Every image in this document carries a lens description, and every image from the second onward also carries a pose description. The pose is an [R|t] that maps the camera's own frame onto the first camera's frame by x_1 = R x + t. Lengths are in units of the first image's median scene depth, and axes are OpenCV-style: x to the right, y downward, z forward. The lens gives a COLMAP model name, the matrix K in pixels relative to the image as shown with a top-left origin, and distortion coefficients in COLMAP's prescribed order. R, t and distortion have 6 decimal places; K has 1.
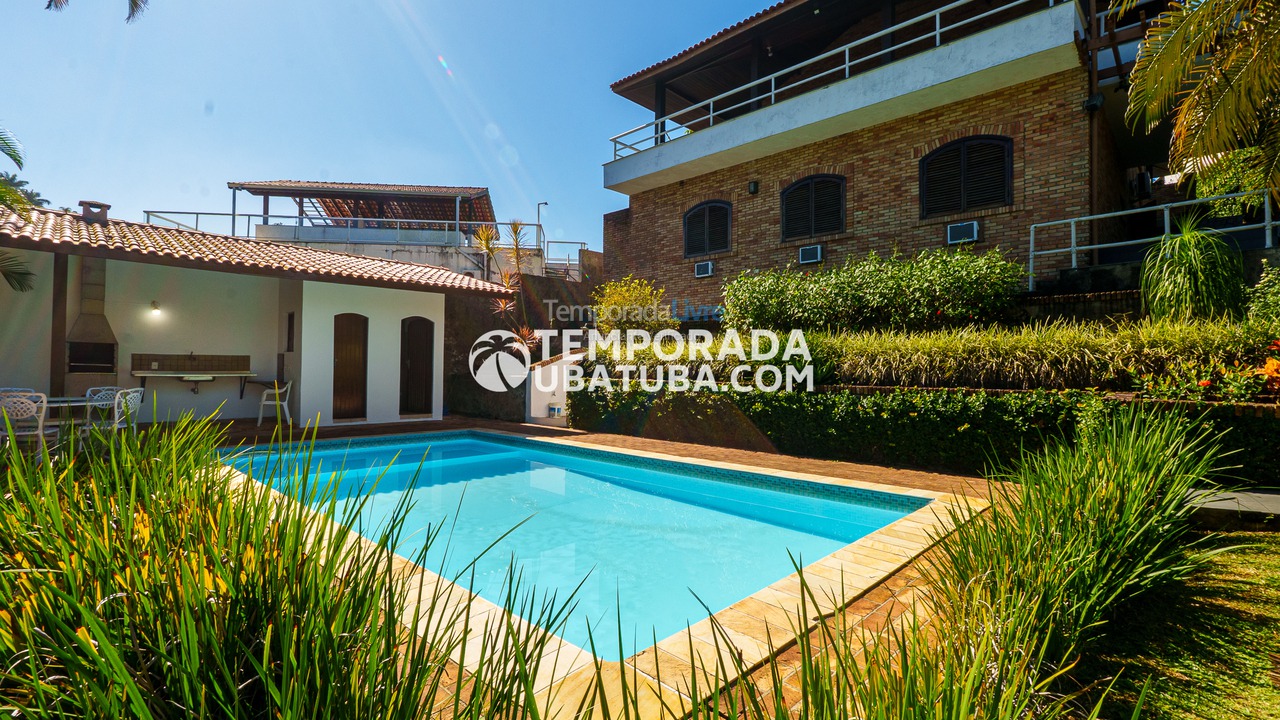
lens RADIAL K [[582.1, 0, 648.5], [0, 582.1, 362.9], [0, 0, 1]] dist [-0.007844, 0.000790]
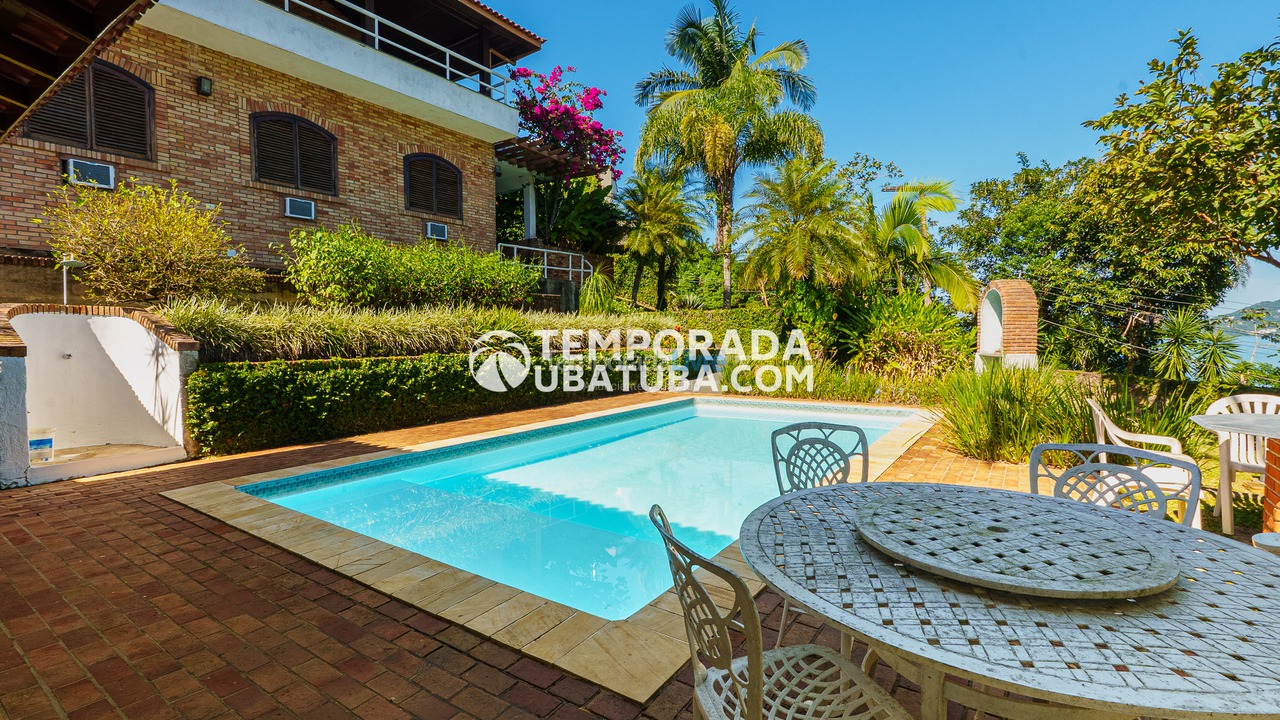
lens RADIAL K [[582.1, 0, 639.0], [0, 582.1, 352.4], [0, 0, 1]] dist [-0.007844, 0.000790]
pose [[-0.139963, -0.030147, 0.989698, -0.704627], [-0.005573, 0.999545, 0.029659, -0.001608], [-0.990141, -0.001364, -0.140067, 0.673065]]
